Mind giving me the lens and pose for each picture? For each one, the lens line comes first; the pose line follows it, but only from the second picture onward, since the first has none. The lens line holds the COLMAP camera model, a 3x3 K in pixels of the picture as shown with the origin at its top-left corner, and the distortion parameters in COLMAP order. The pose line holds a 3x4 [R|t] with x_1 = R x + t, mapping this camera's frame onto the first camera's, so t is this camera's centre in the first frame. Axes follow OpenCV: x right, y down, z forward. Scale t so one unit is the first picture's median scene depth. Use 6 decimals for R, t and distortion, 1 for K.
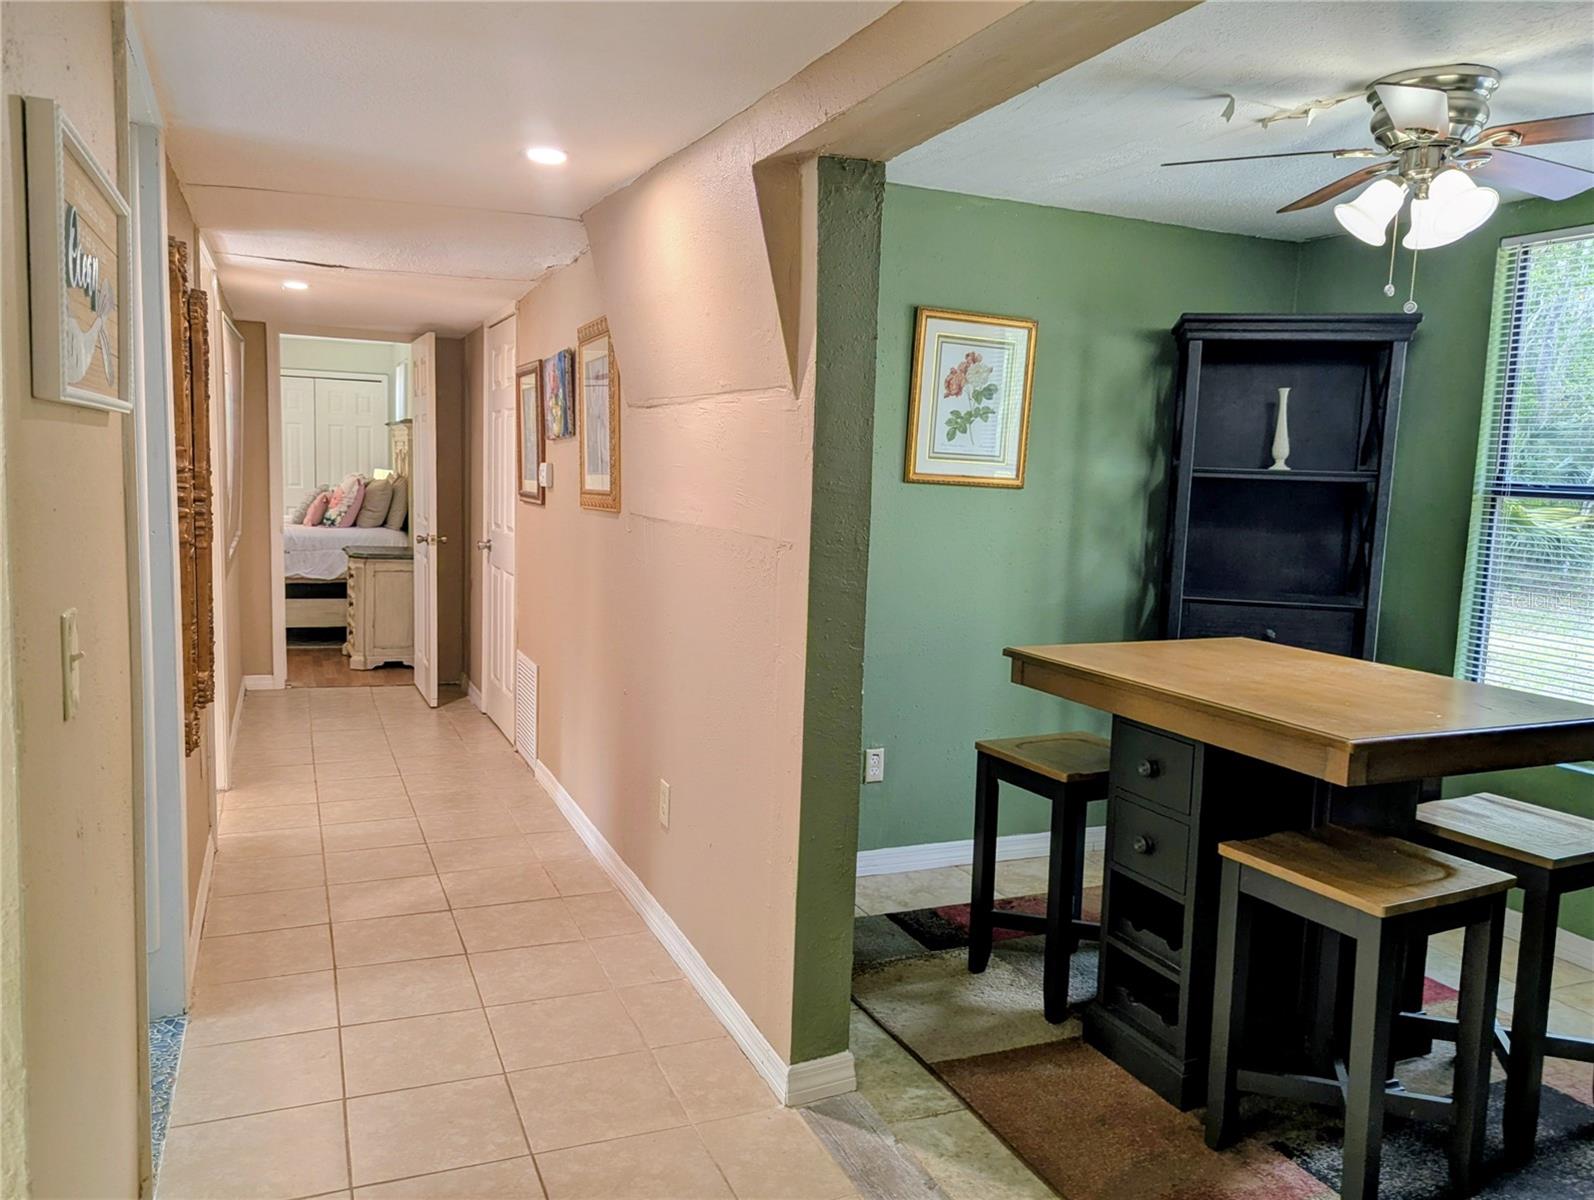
lens RADIAL K [[1167.0, 0, 792.4], [0, 1167.0, 612.0], [0, 0, 1]] dist [0.056647, -0.052272]
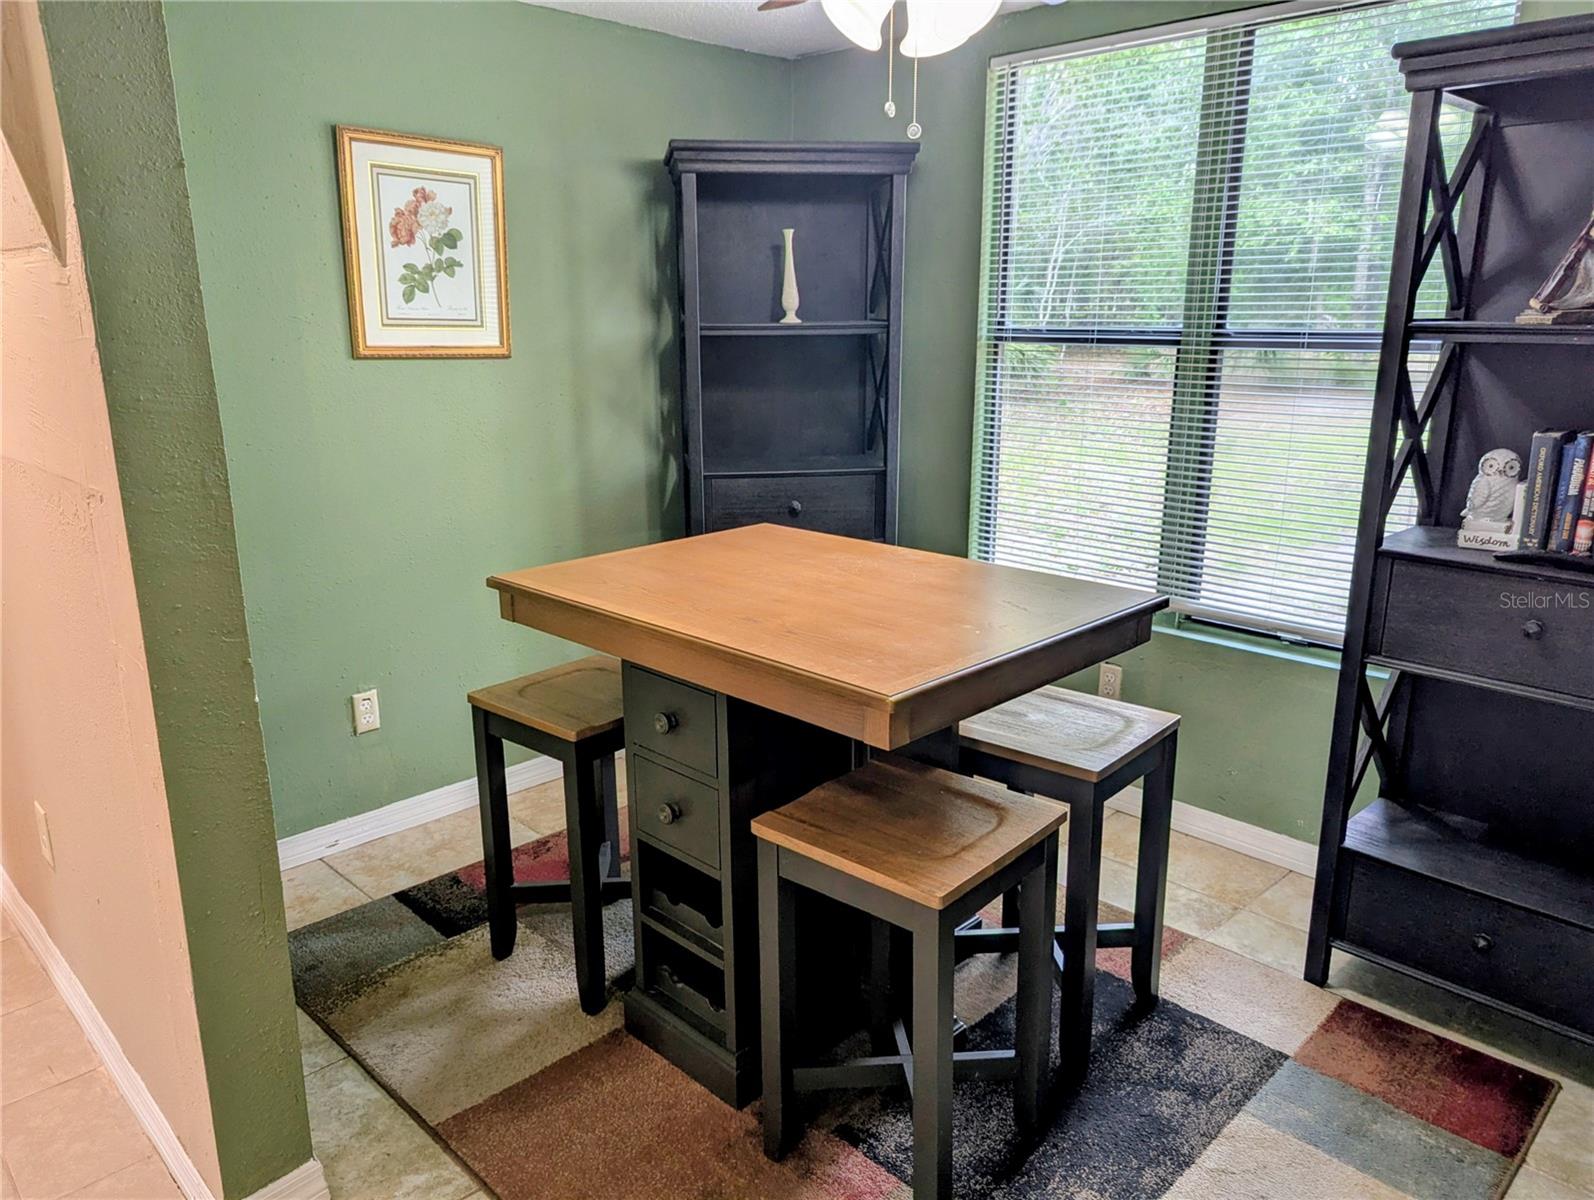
lens RADIAL K [[1129.2, 0, 762.5], [0, 1129.2, 594.6], [0, 0, 1]] dist [0.052847, -0.048605]
pose [[0.935602, -0.126346, 0.329674, 0.084623], [0.083694, 0.986528, 0.140563, -0.041320], [-0.342992, -0.103919, 0.933572, 0.182705]]
